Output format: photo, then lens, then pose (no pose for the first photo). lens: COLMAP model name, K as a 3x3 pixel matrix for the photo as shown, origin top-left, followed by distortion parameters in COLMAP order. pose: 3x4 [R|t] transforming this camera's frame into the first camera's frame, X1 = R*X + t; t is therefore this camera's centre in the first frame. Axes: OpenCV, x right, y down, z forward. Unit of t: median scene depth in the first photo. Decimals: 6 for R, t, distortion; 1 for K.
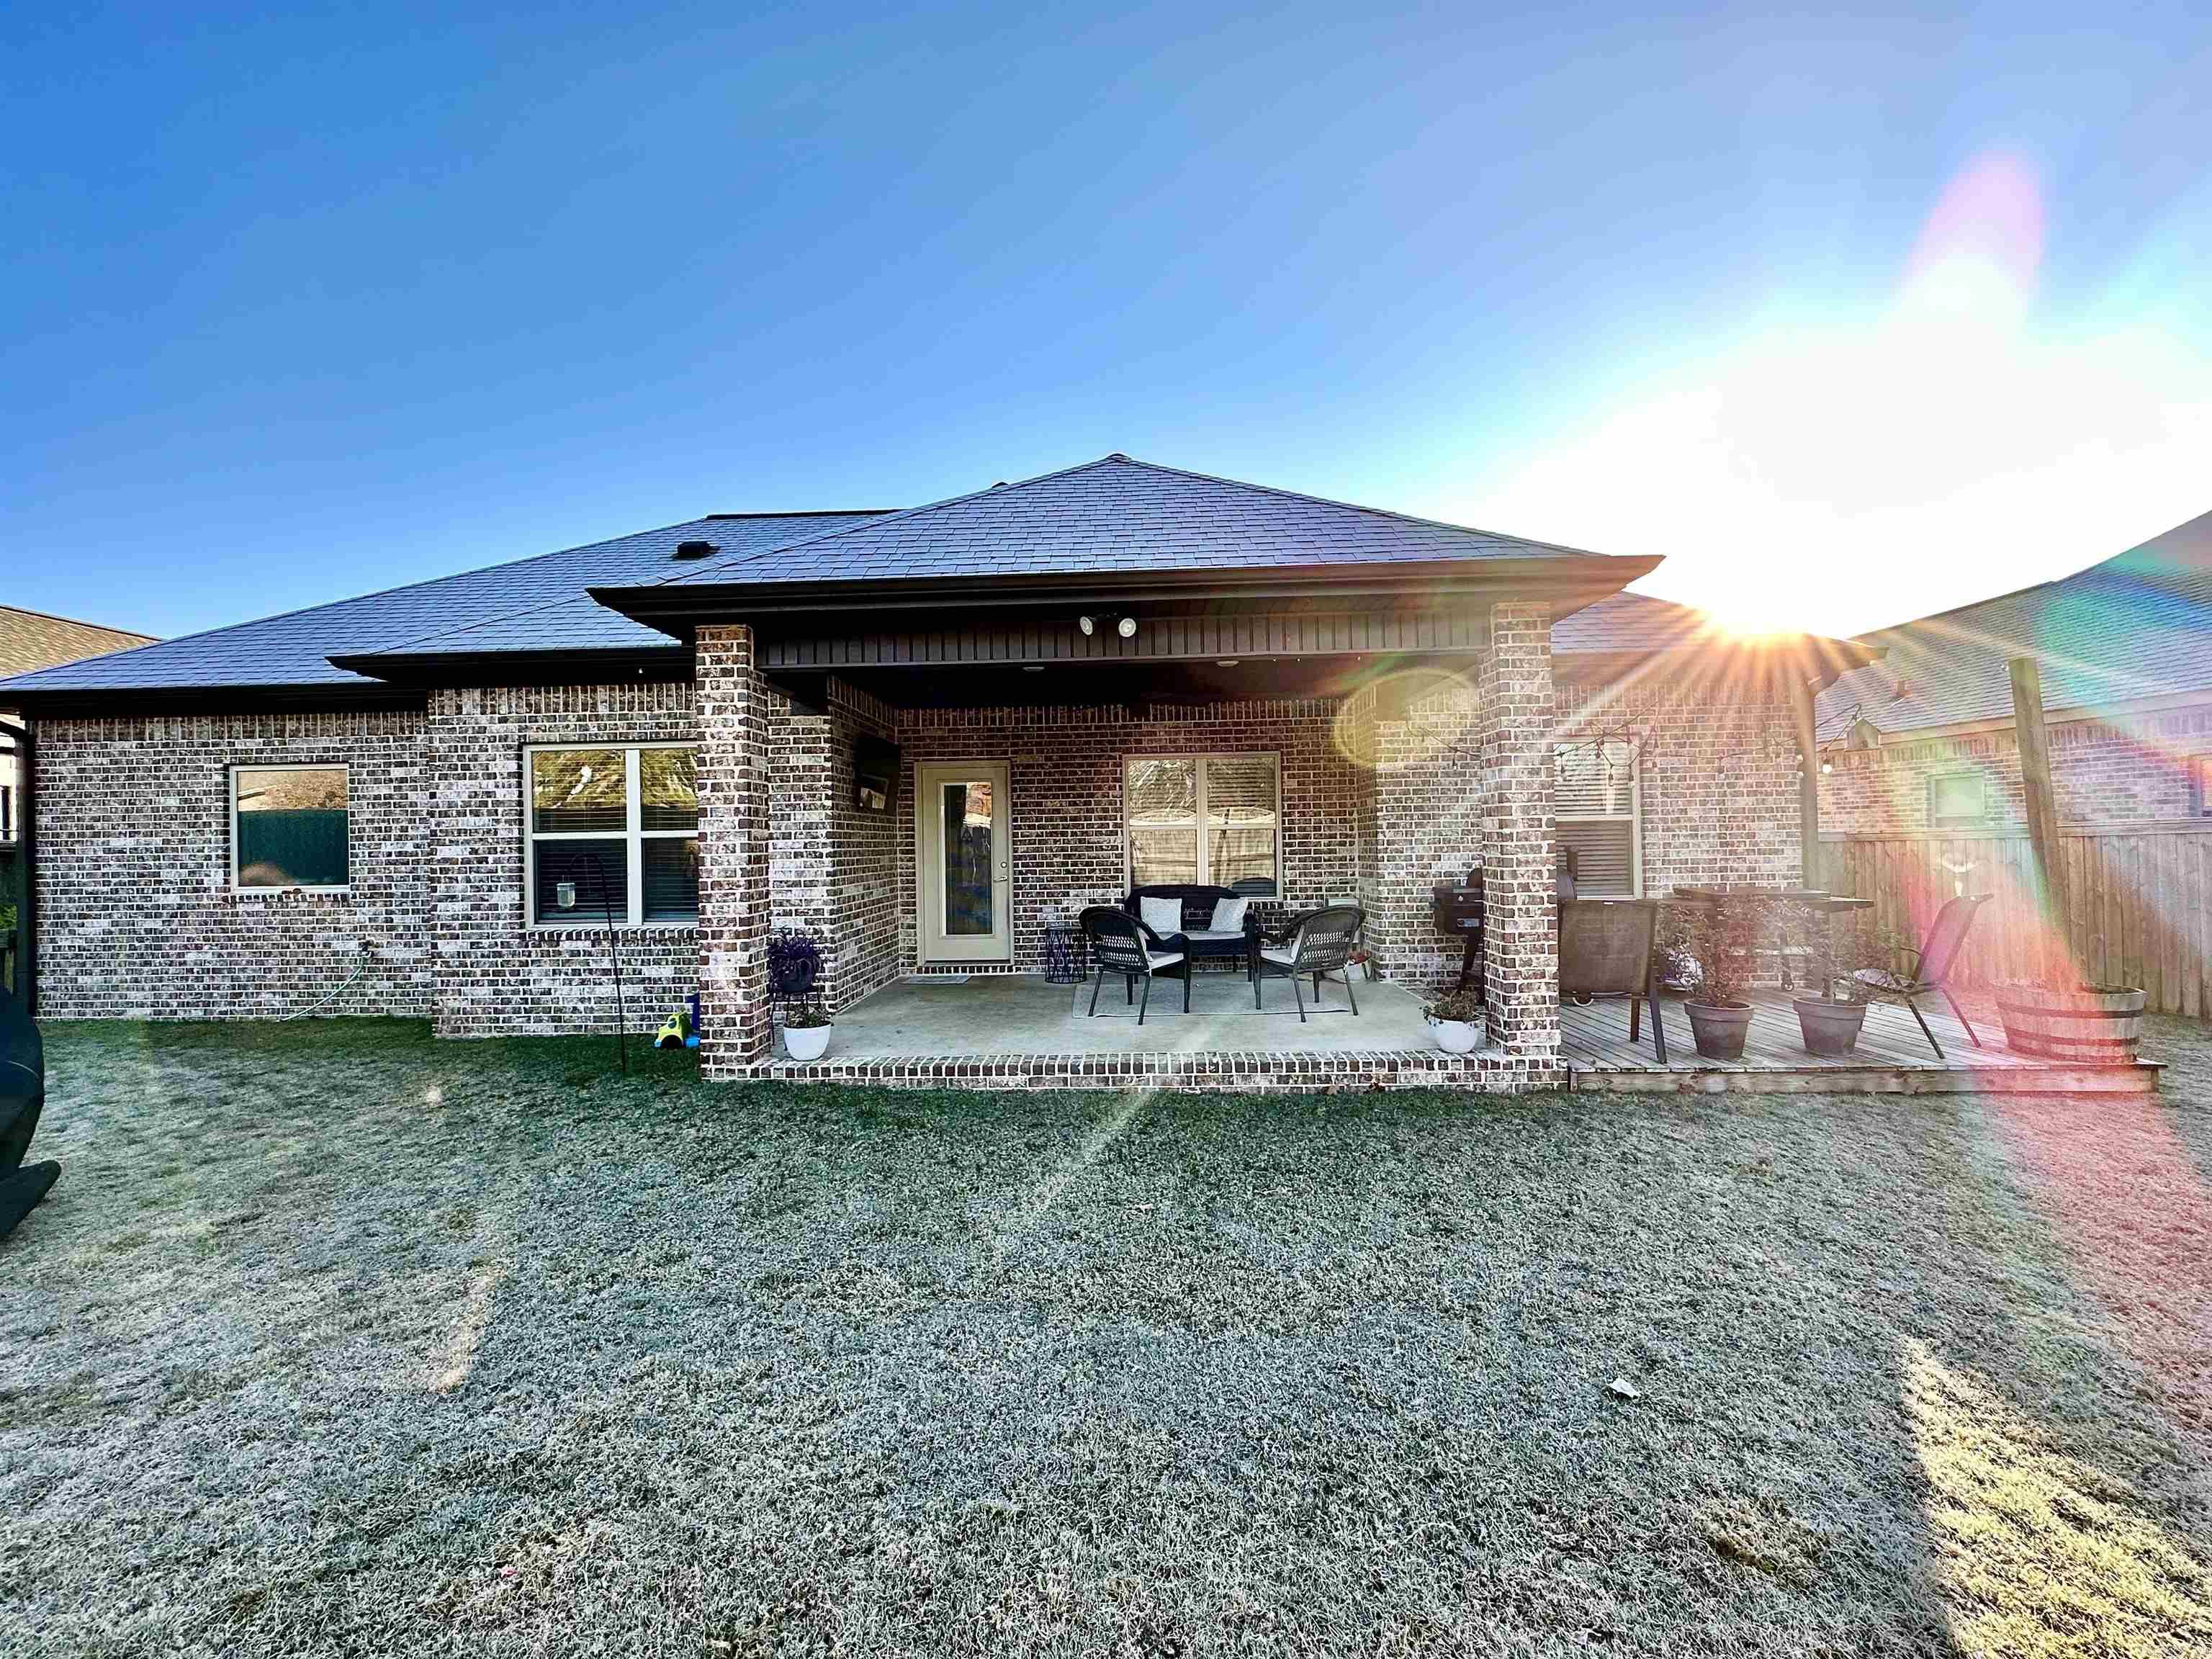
lens RADIAL K [[879.1, 0, 1106.1], [0, 879.1, 827.5], [0, 0, 1]] dist [-0.001732, 0.000202]
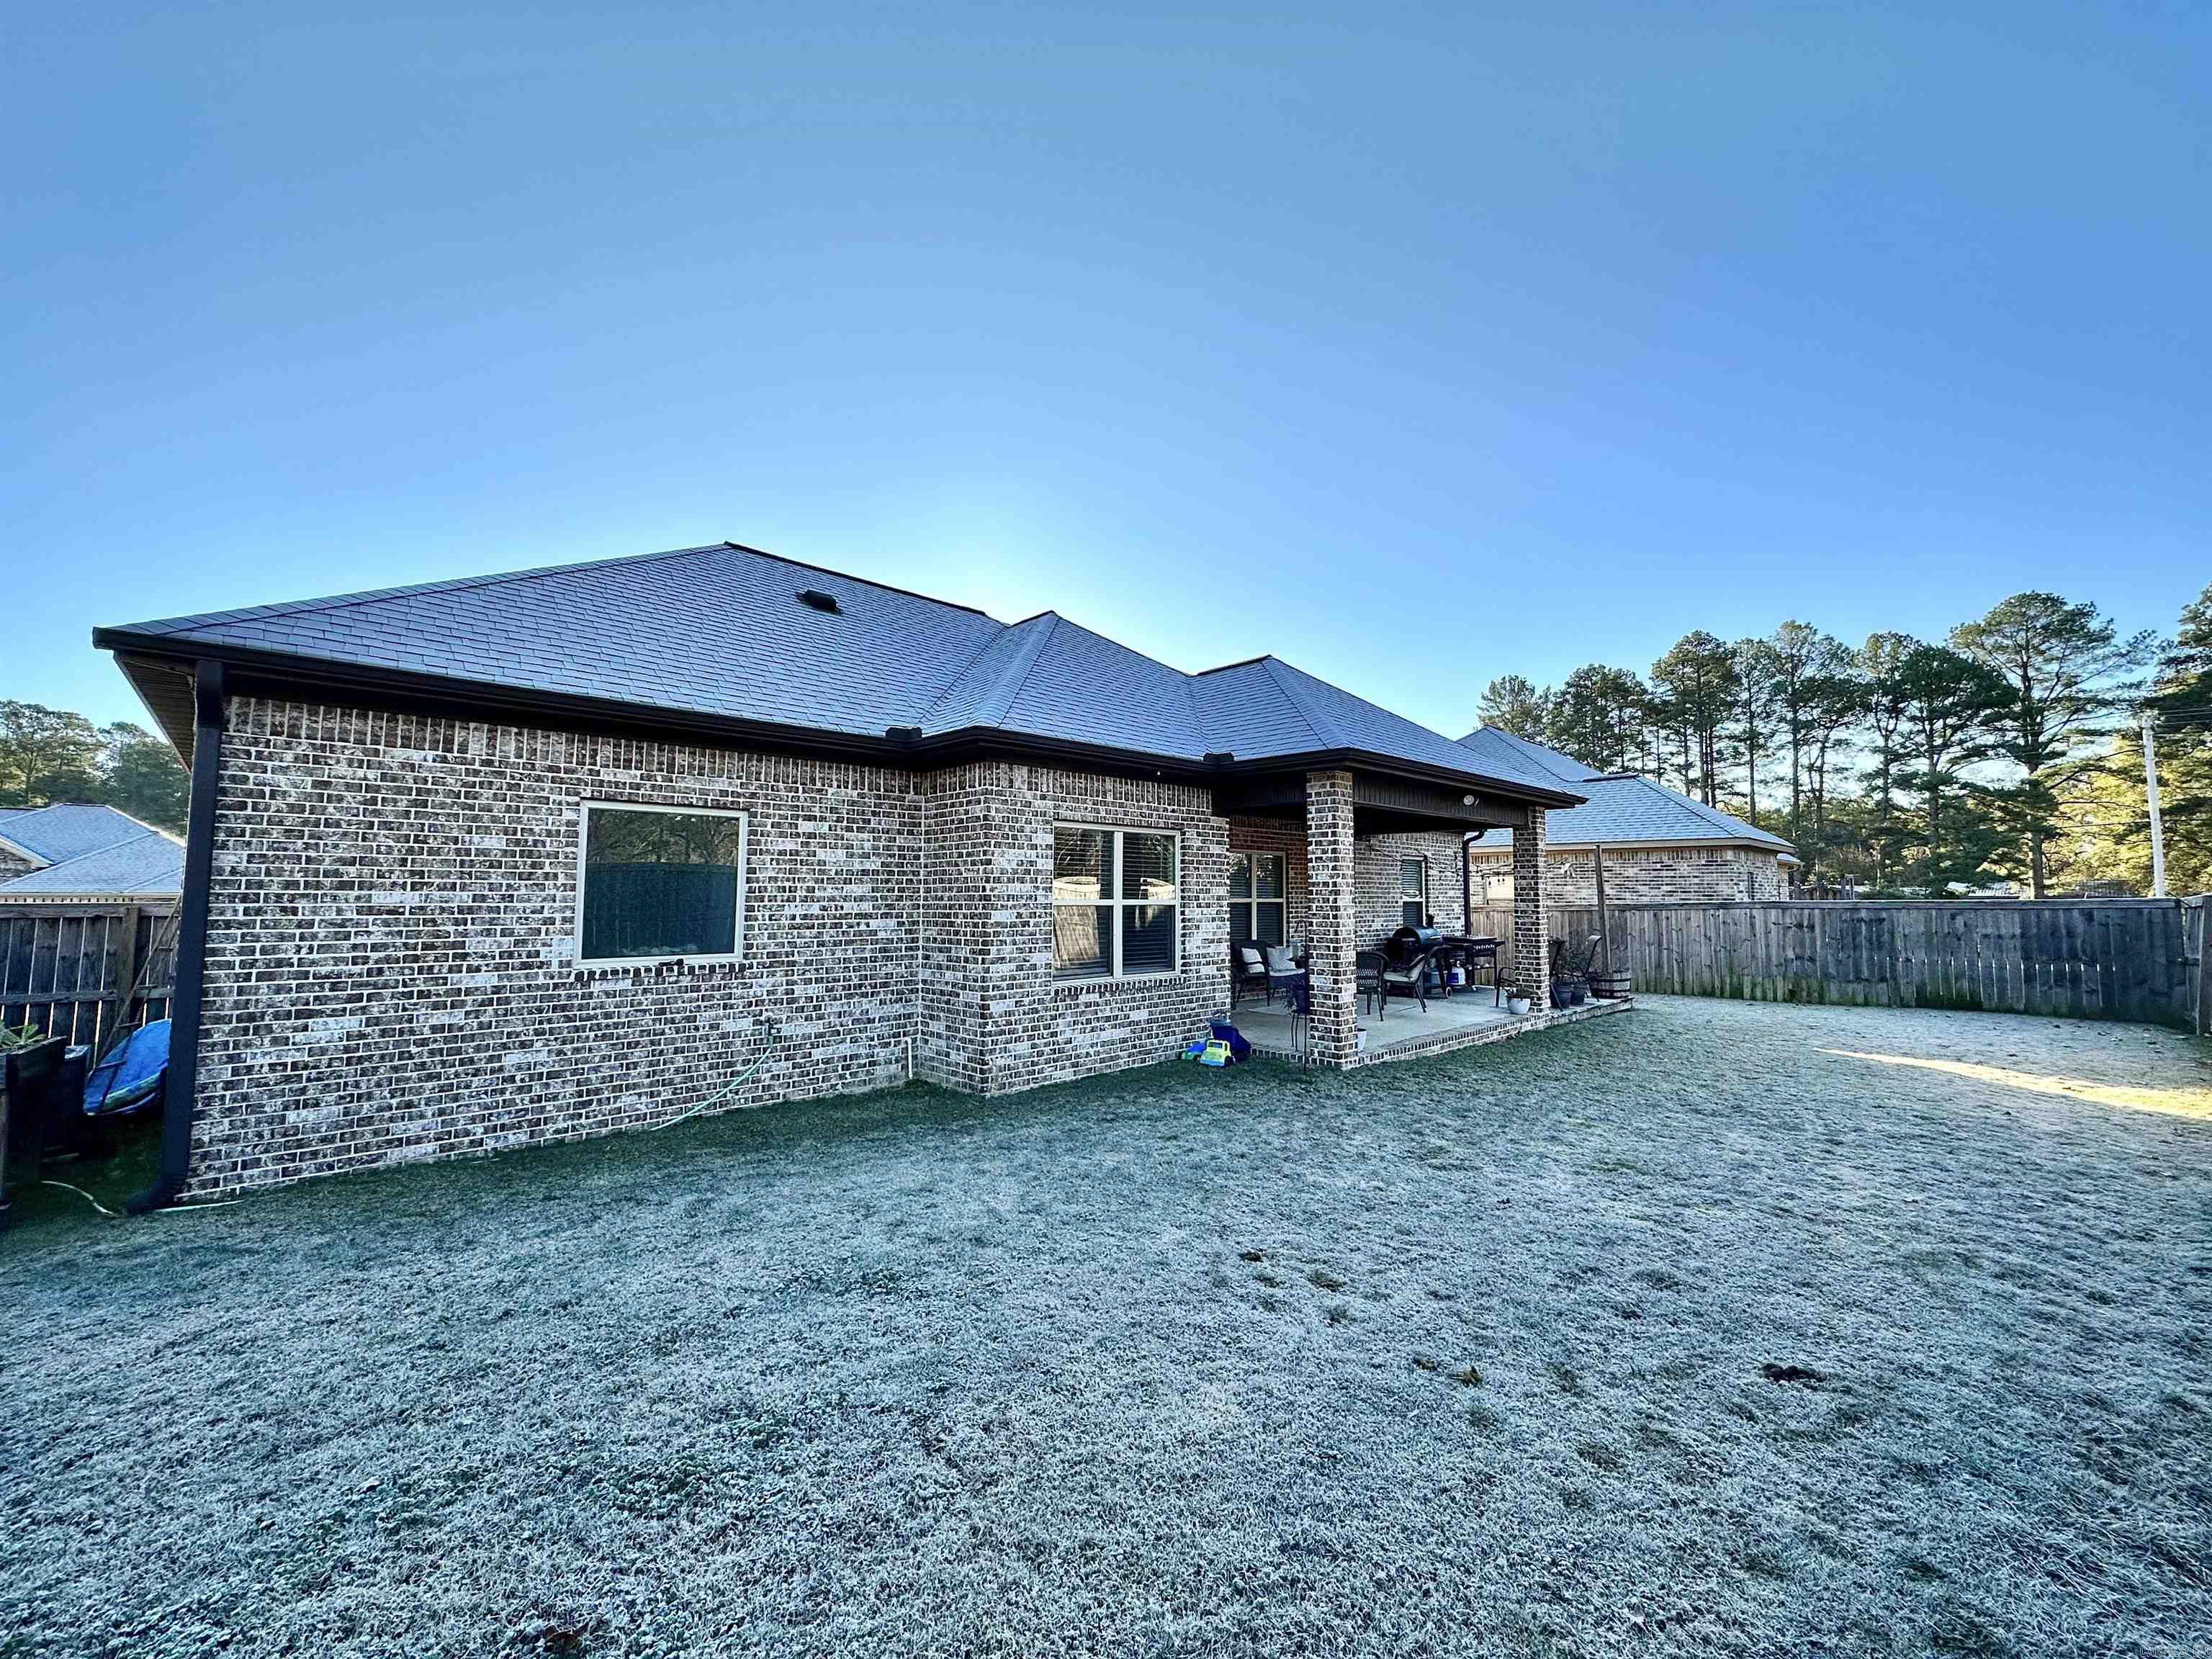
lens RADIAL K [[879.1, 0, 1106.1], [0, 879.1, 827.5], [0, 0, 1]] dist [-0.001732, 0.000202]
pose [[0.702455, 0.075683, 0.707692, -1.285314], [-0.026806, 0.996438, -0.079955, 0.002501], [-0.711223, 0.037195, 0.701982, 0.148146]]
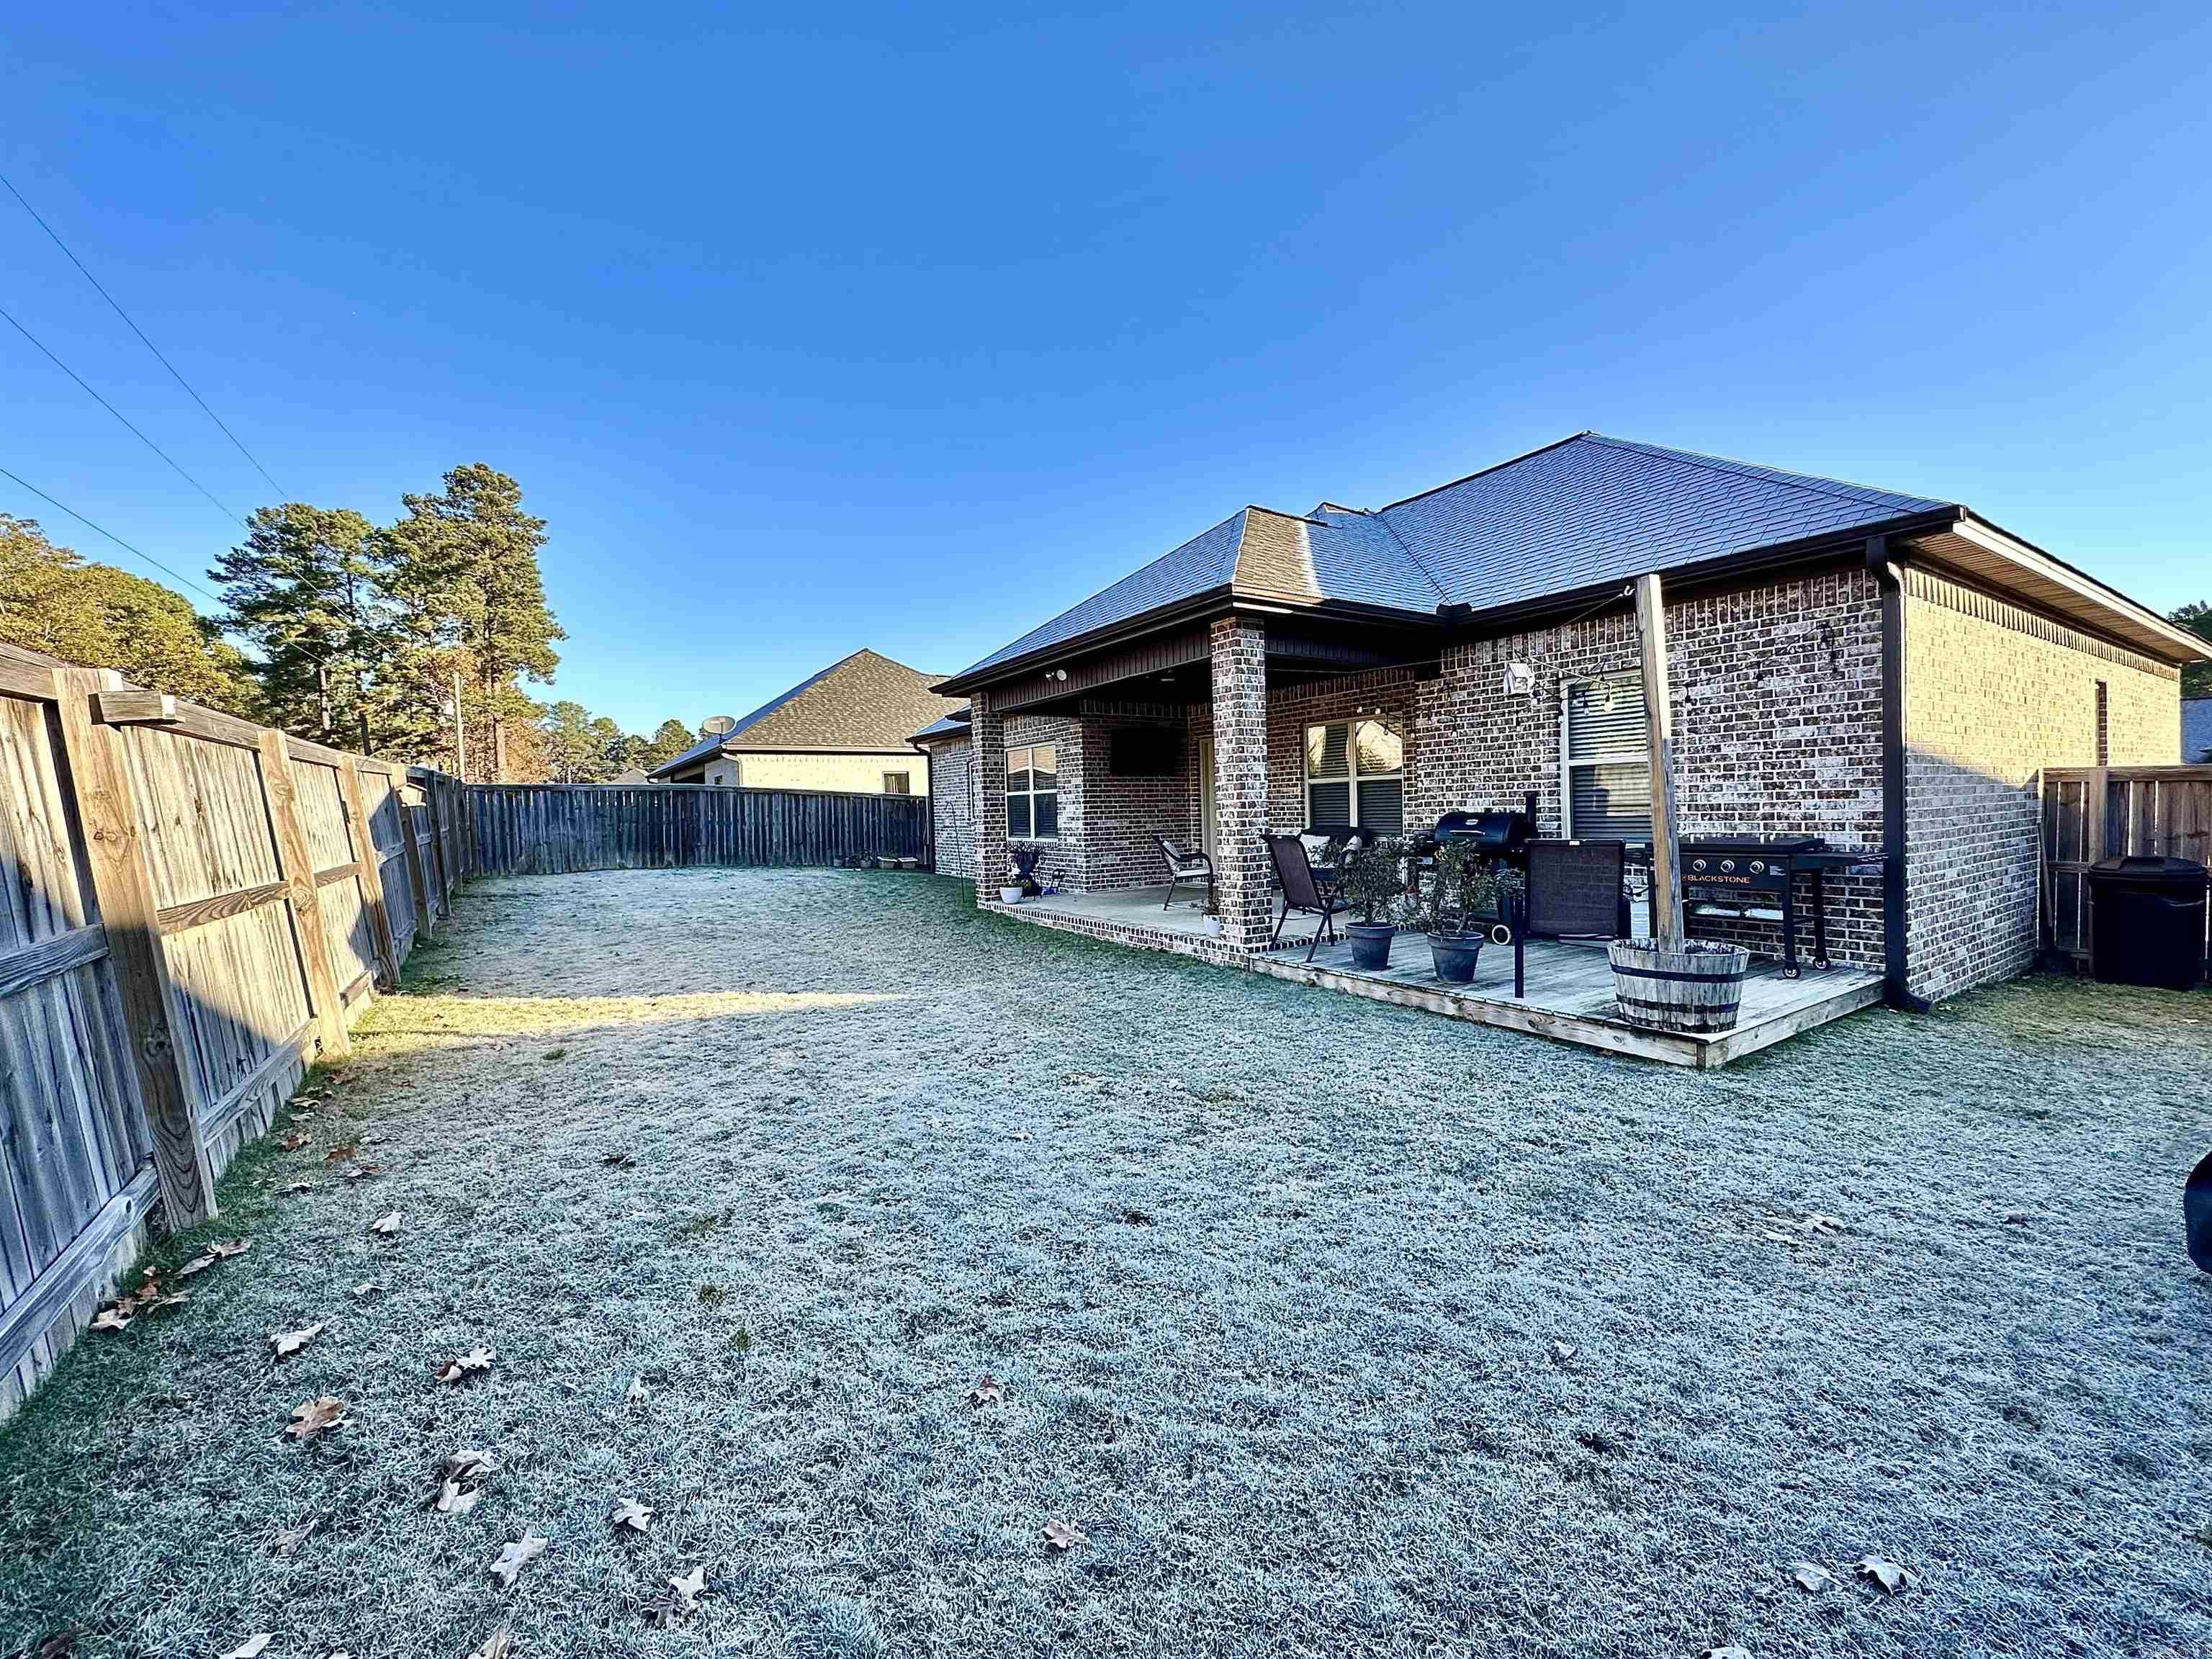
lens RADIAL K [[879.1, 0, 1106.1], [0, 879.1, 827.5], [0, 0, 1]] dist [-0.001732, 0.000202]
pose [[0.577965, 0.019819, -0.815821, 1.030397], [0.028036, 0.998633, 0.044123, 0.004237], [0.815580, -0.048374, 0.576619, 0.017883]]
